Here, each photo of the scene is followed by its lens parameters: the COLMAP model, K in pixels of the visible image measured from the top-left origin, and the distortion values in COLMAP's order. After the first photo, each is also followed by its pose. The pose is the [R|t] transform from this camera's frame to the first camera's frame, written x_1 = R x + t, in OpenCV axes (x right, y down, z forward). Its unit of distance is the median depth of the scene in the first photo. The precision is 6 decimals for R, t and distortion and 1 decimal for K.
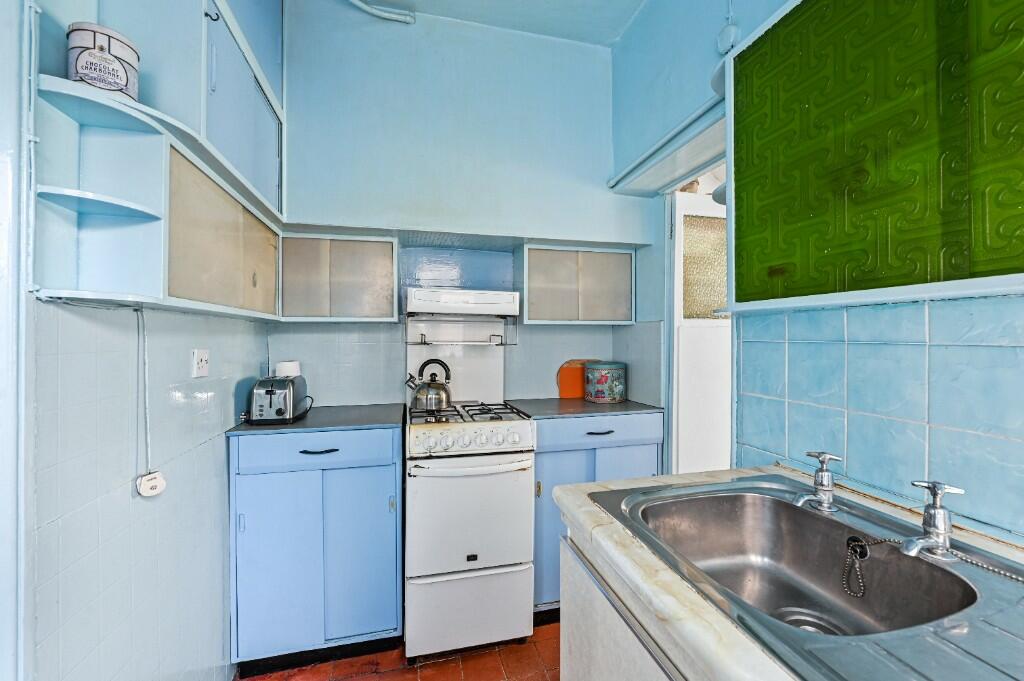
lens RADIAL K [[418.0, 0, 511.1], [0, 418.0, 336.4], [0, 0, 1]] dist [-0.000240, -0.000008]
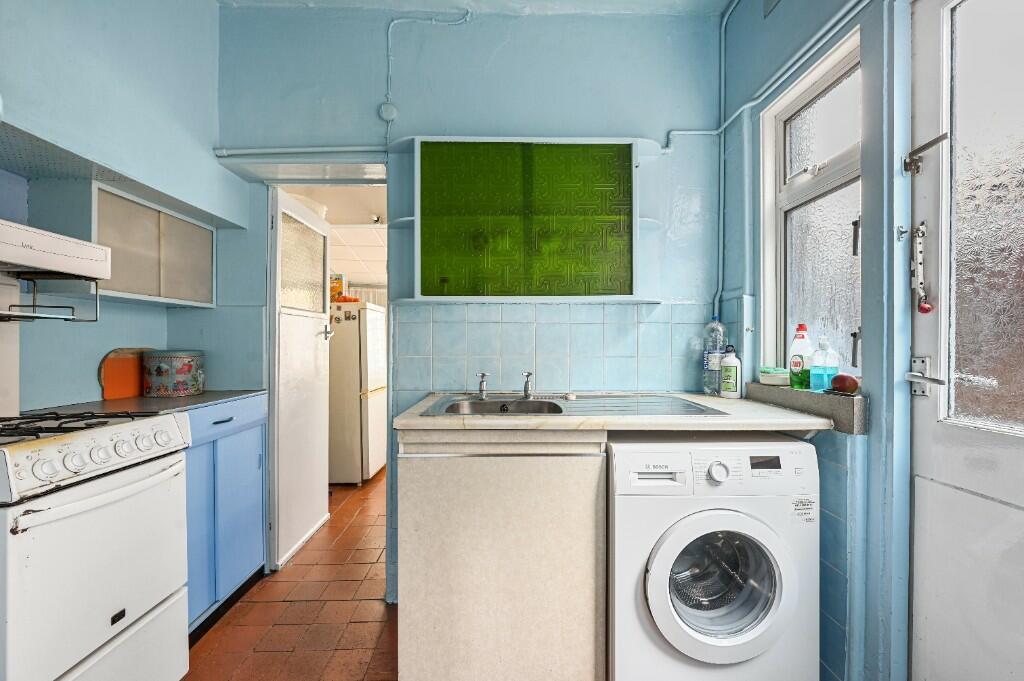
lens RADIAL K [[413.4, 0, 514.1], [0, 413.4, 342.3], [0, 0, 1]] dist [-0.015965, 0.000116]
pose [[0.229614, 0.007023, 0.973256, -0.492062], [-0.003646, 0.999973, -0.006356, 0.057413], [-0.973275, -0.002089, 0.229633, 0.160893]]
